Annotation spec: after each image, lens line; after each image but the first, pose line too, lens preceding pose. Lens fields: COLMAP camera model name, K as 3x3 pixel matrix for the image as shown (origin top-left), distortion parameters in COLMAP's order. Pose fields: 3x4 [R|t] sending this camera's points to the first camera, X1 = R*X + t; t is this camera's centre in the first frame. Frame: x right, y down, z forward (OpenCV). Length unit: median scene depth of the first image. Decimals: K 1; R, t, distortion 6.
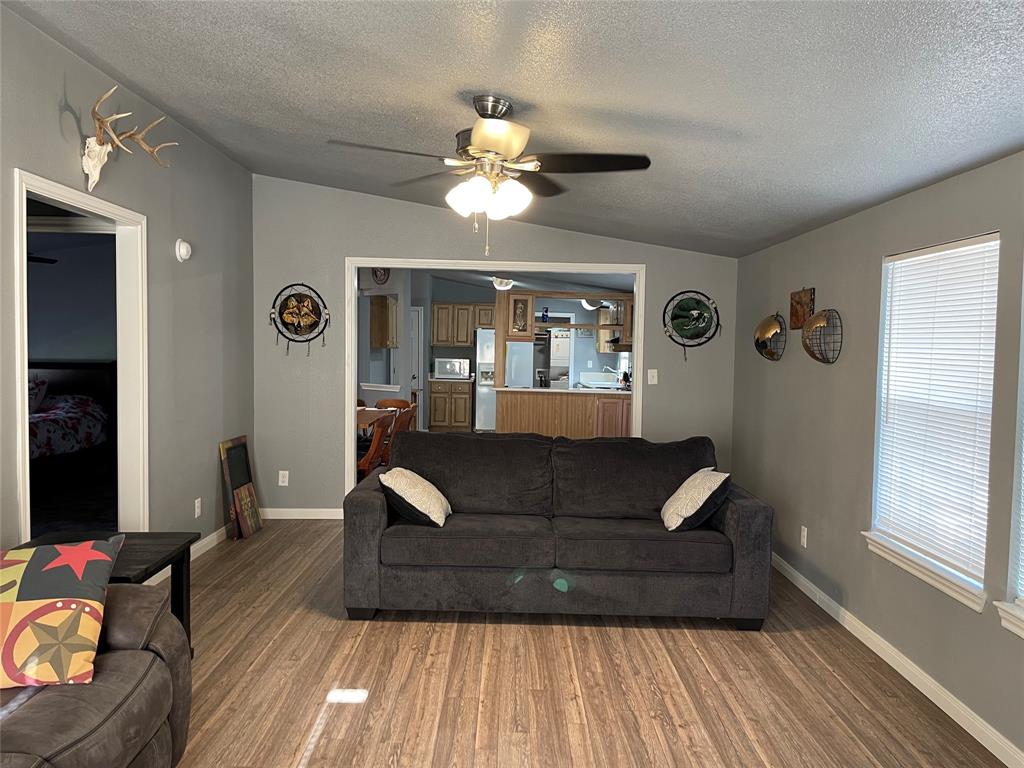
lens RADIAL K [[783.3, 0, 517.7], [0, 783.3, 387.5], [0, 0, 1]] dist [0.078548, -0.066037]
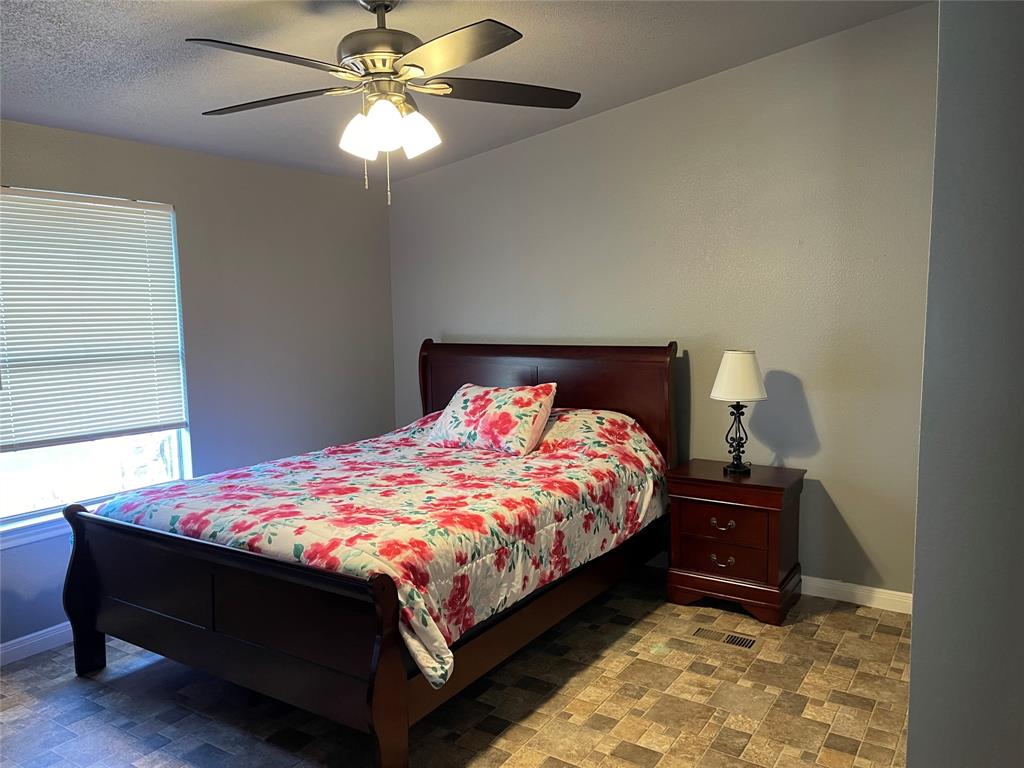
lens RADIAL K [[783.3, 0, 512.6], [0, 783.3, 384.2], [0, 0, 1]] dist [0.078548, -0.066037]
pose [[0.838626, 0.026781, -0.544050, -0.353112], [-0.002340, 0.998958, 0.045568, -0.030842], [0.544703, -0.036942, 0.837815, 0.590406]]
